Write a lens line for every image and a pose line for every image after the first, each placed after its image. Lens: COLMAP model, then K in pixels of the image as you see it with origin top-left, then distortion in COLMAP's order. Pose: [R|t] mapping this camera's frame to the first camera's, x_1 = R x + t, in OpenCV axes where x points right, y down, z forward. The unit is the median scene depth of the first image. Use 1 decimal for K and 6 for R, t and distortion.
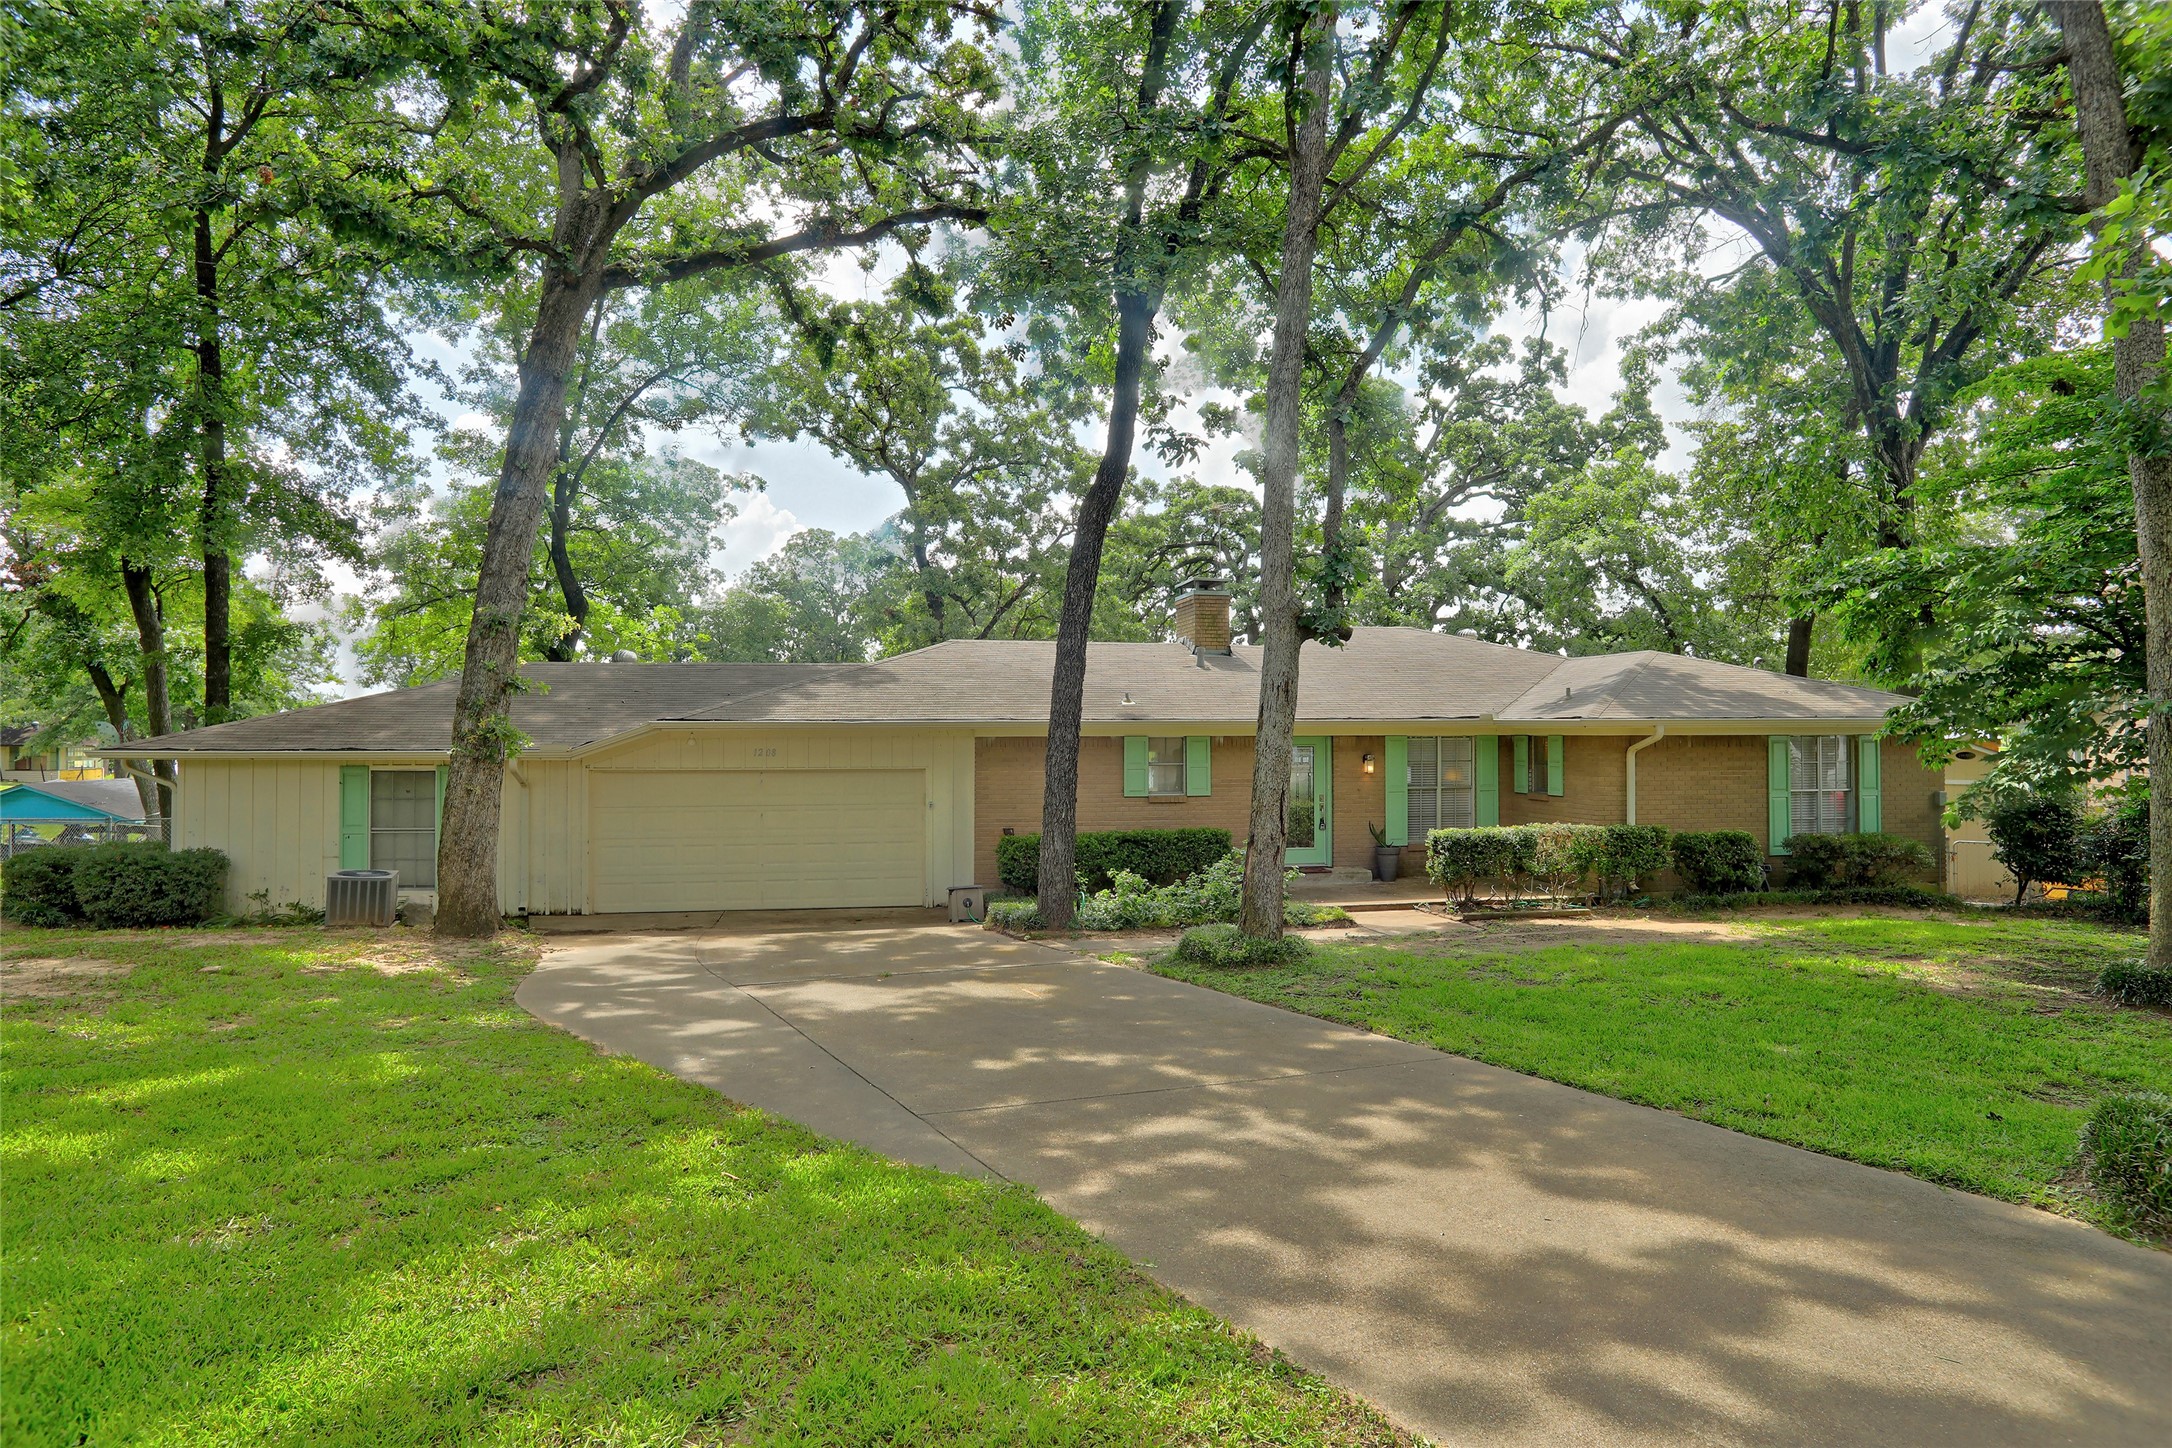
lens RADIAL K [[1238.4, 0, 1082.6], [0, 1238.4, 712.4], [0, 0, 1]] dist [-0.074775, 0.050073]
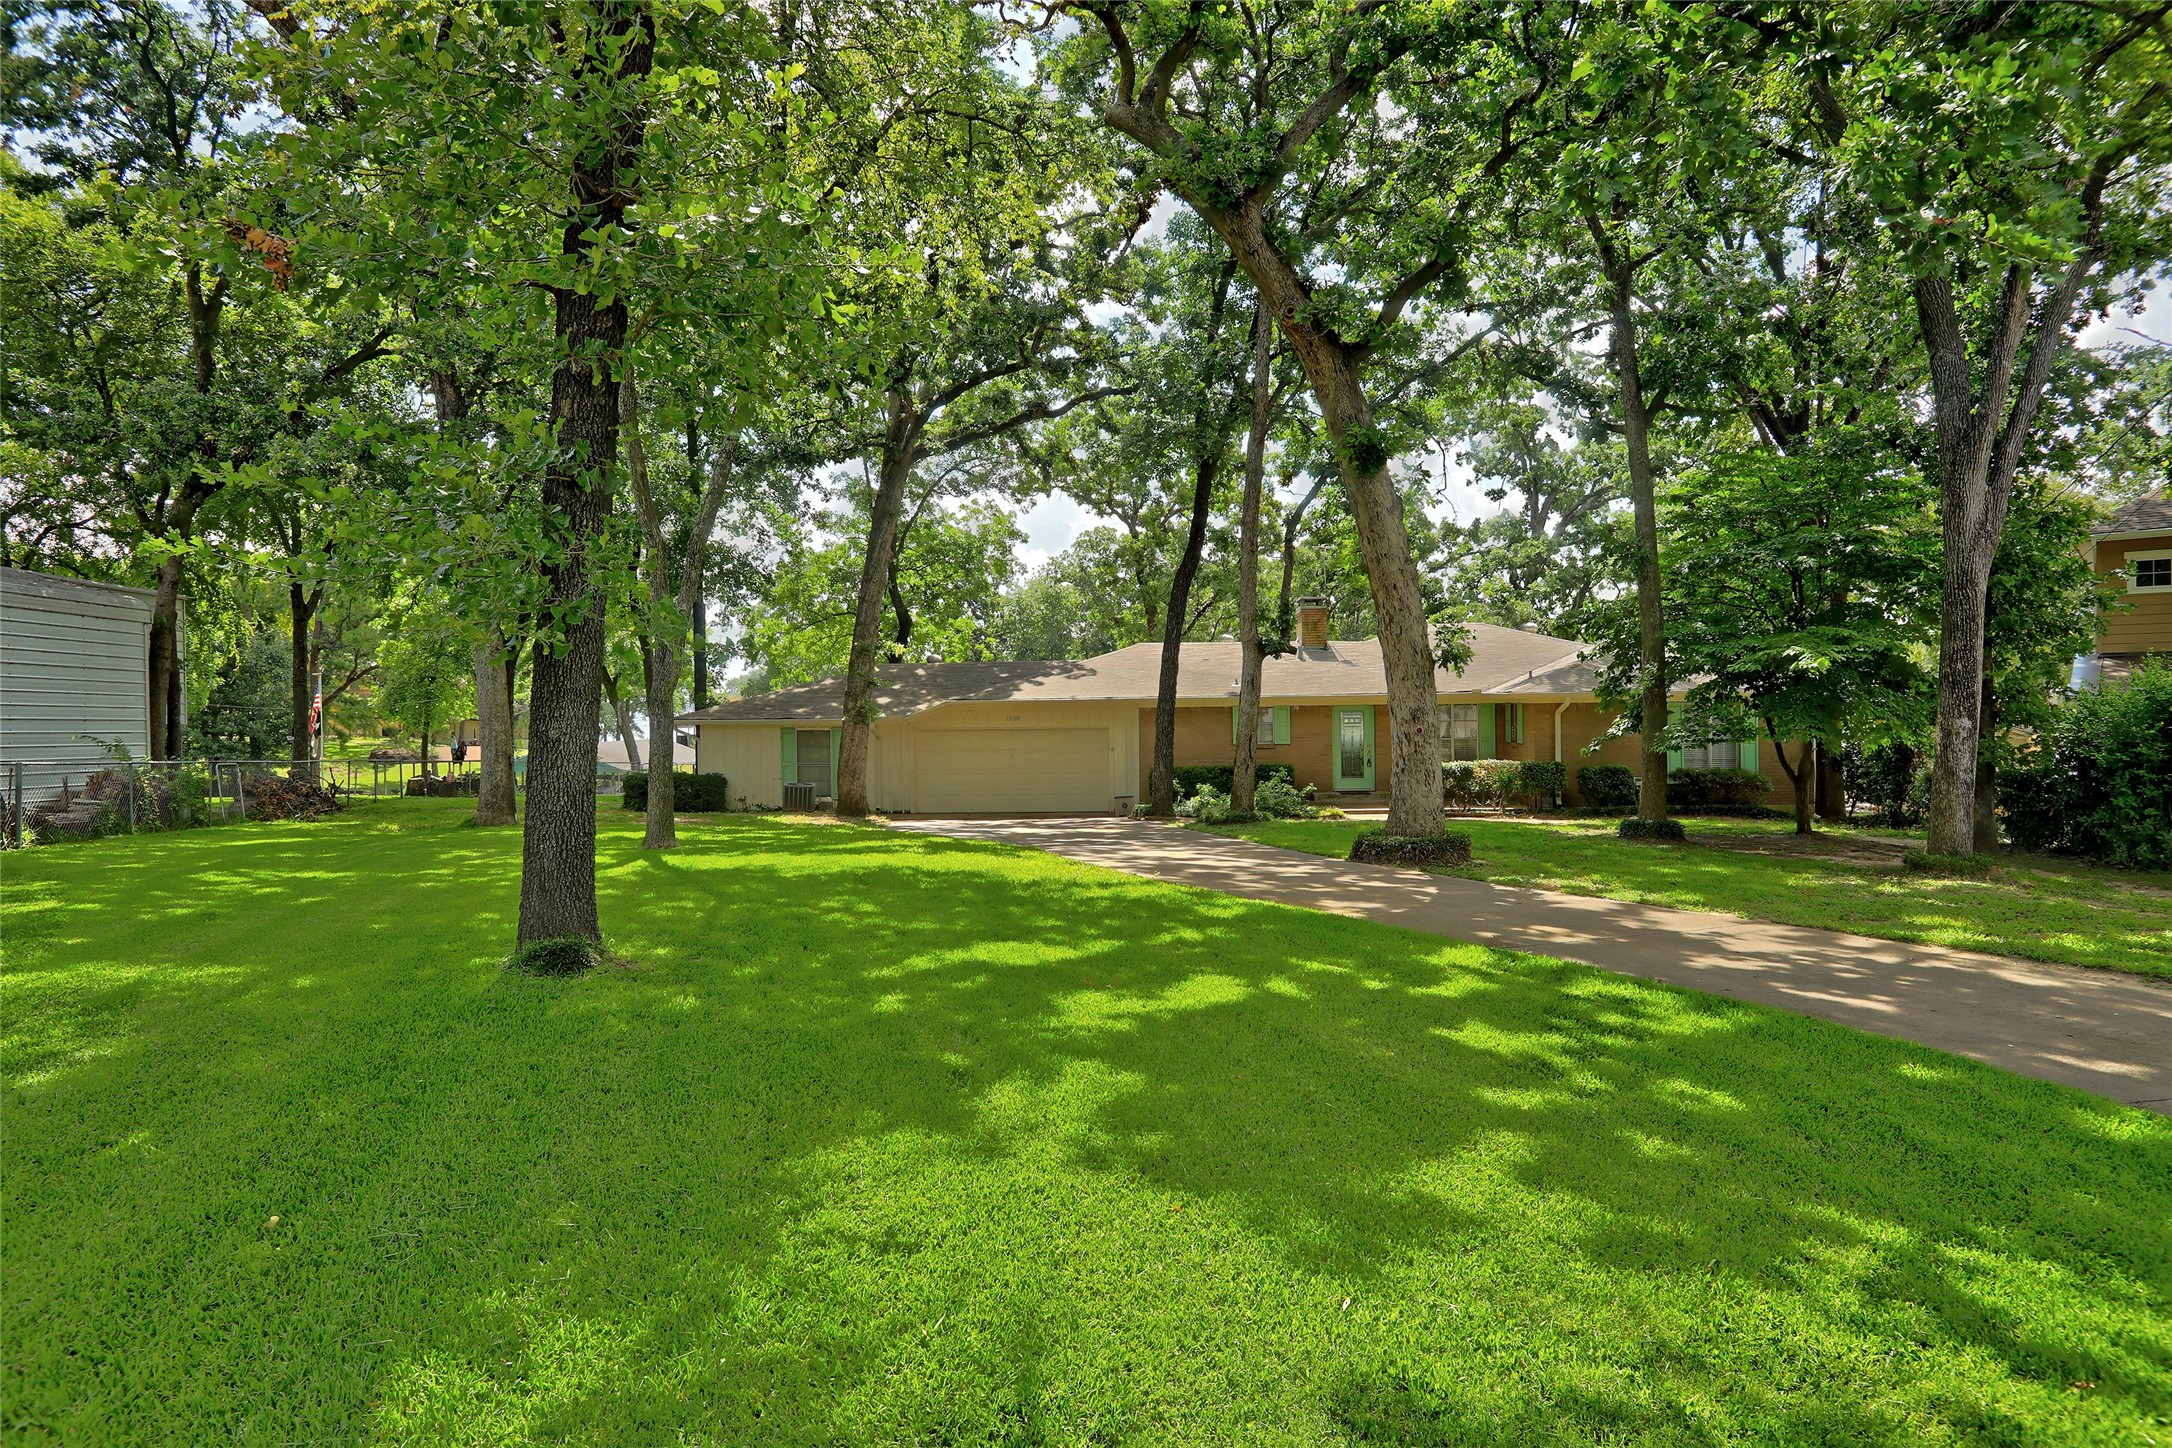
lens RADIAL K [[1238.4, 0, 1082.6], [0, 1238.4, 712.4], [0, 0, 1]] dist [-0.074775, 0.050073]
pose [[0.968776, -0.008749, -0.247782, 0.228988], [0.014803, 0.999635, 0.022583, -0.011403], [0.247494, -0.025546, 0.968553, -0.552680]]
